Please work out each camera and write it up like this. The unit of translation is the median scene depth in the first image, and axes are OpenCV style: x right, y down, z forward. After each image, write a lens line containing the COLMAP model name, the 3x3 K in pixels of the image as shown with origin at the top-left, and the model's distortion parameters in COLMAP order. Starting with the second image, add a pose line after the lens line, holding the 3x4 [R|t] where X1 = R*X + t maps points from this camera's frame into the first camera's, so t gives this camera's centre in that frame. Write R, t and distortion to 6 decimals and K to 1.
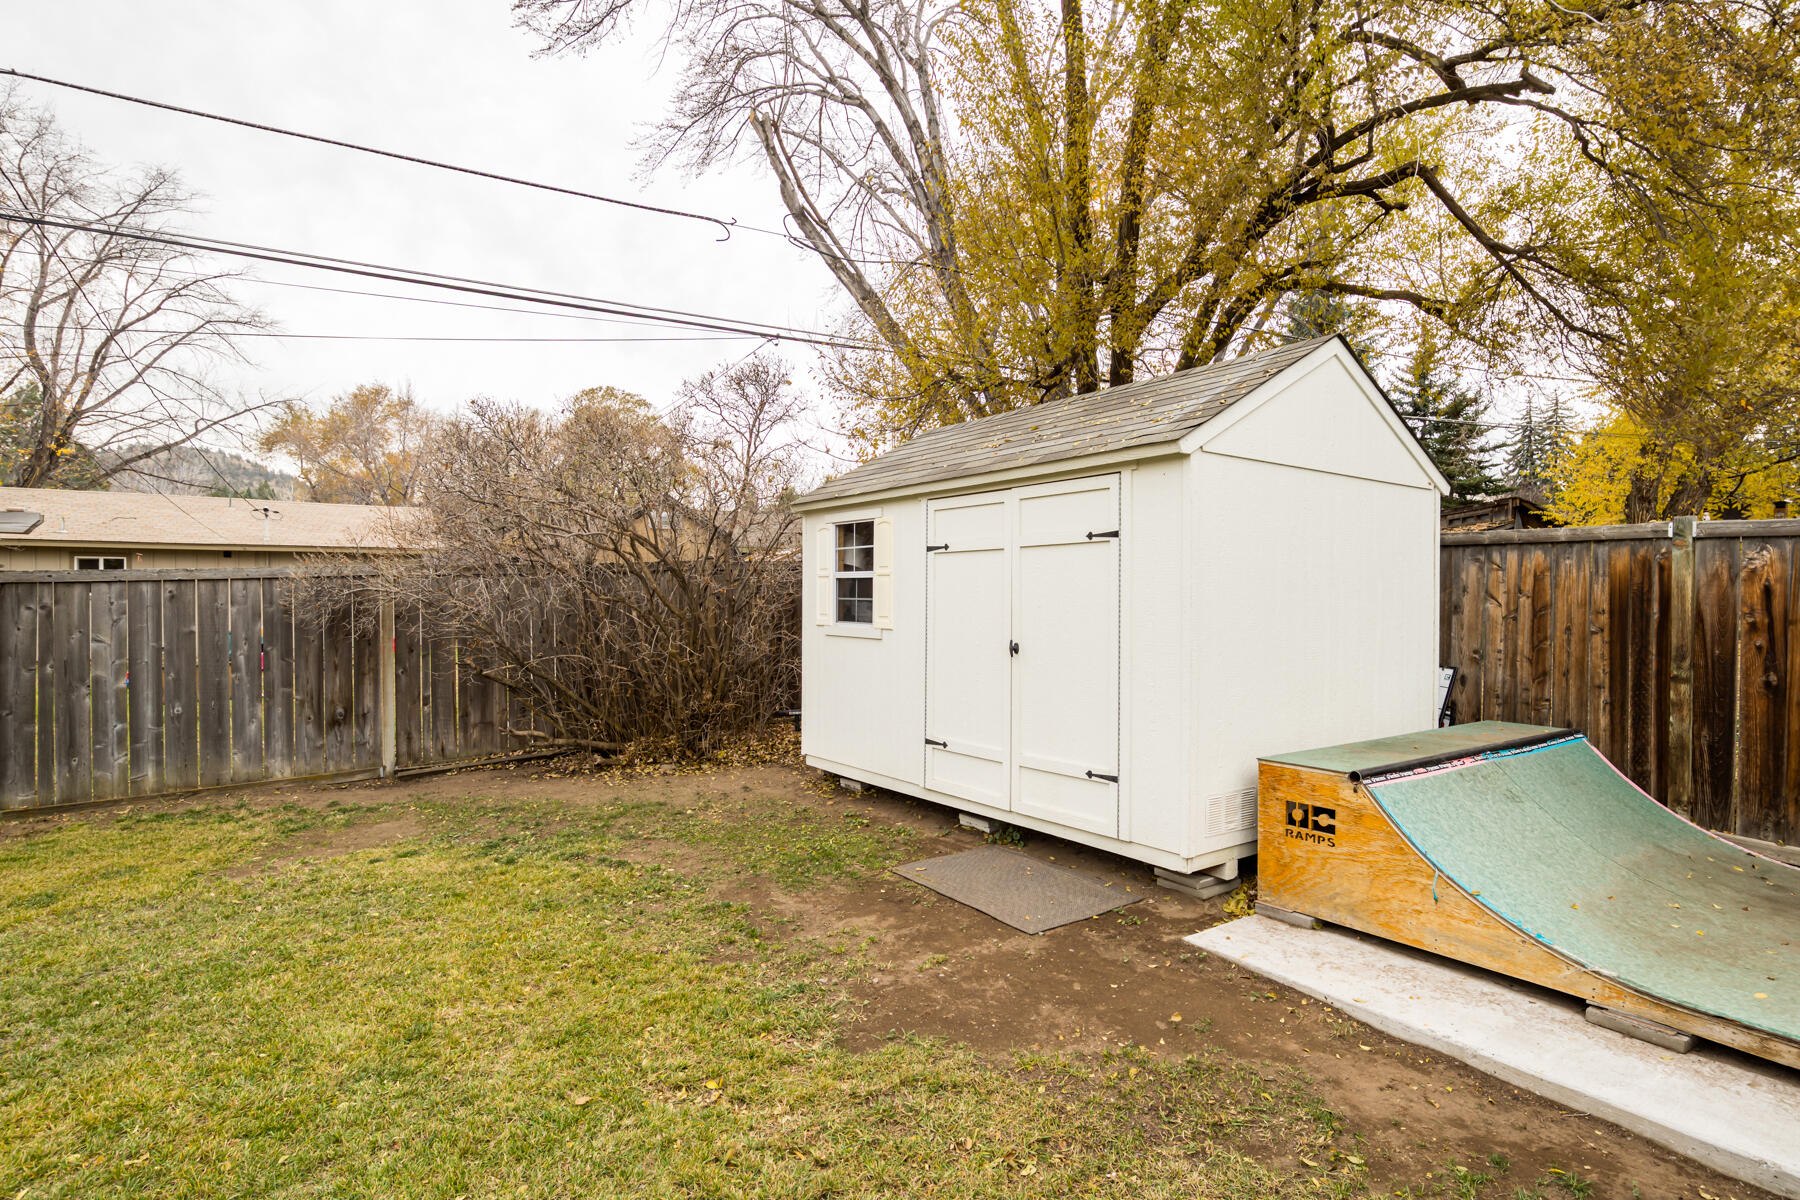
lens RADIAL K [[965.1, 0, 931.6], [0, 965.1, 594.8], [0, 0, 1]] dist [-0.022169, 0.000414]
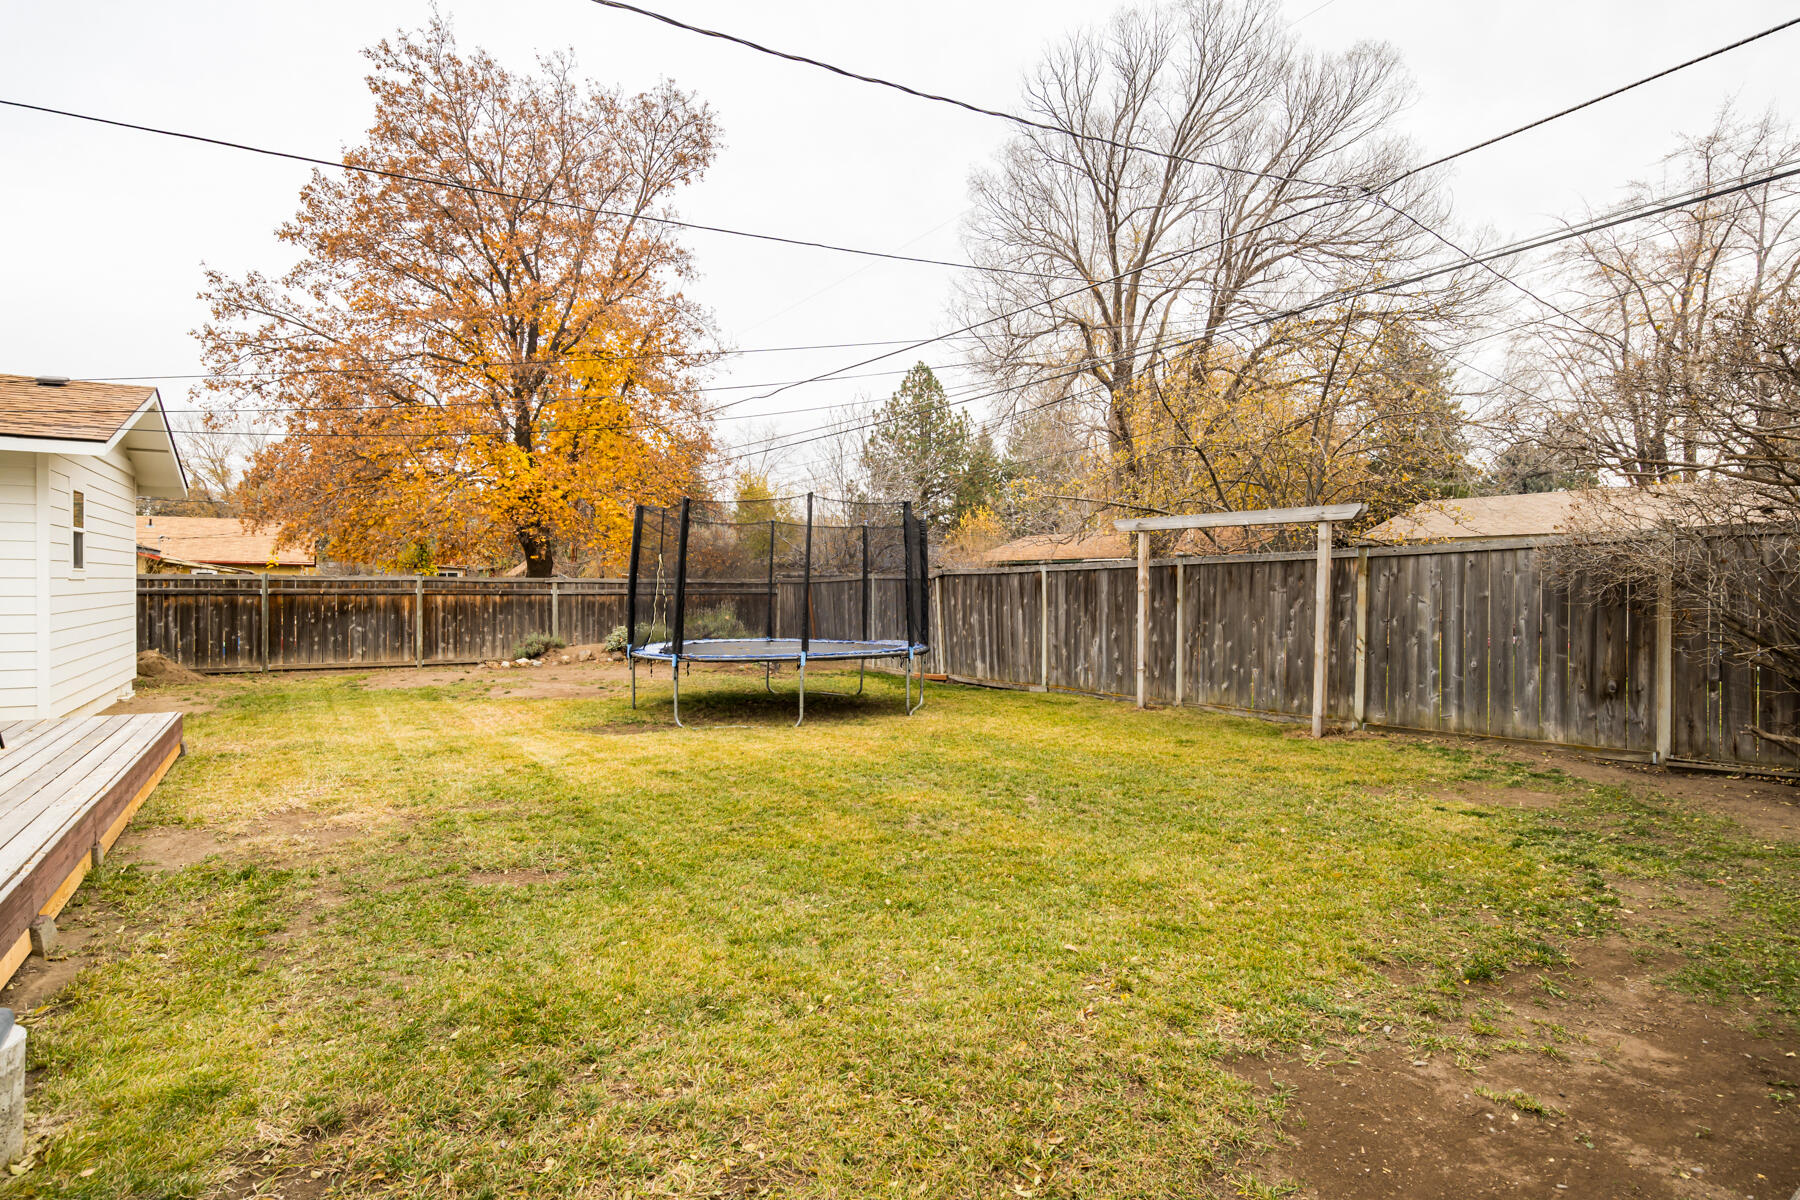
lens RADIAL K [[965.1, 0, 931.6], [0, 965.1, 594.8], [0, 0, 1]] dist [-0.022169, 0.000414]
pose [[-0.061447, 0.008003, -0.998078, 0.402145], [-0.007546, 0.999936, 0.008483, 0.032457], [0.998082, 0.008052, -0.061383, 0.415276]]
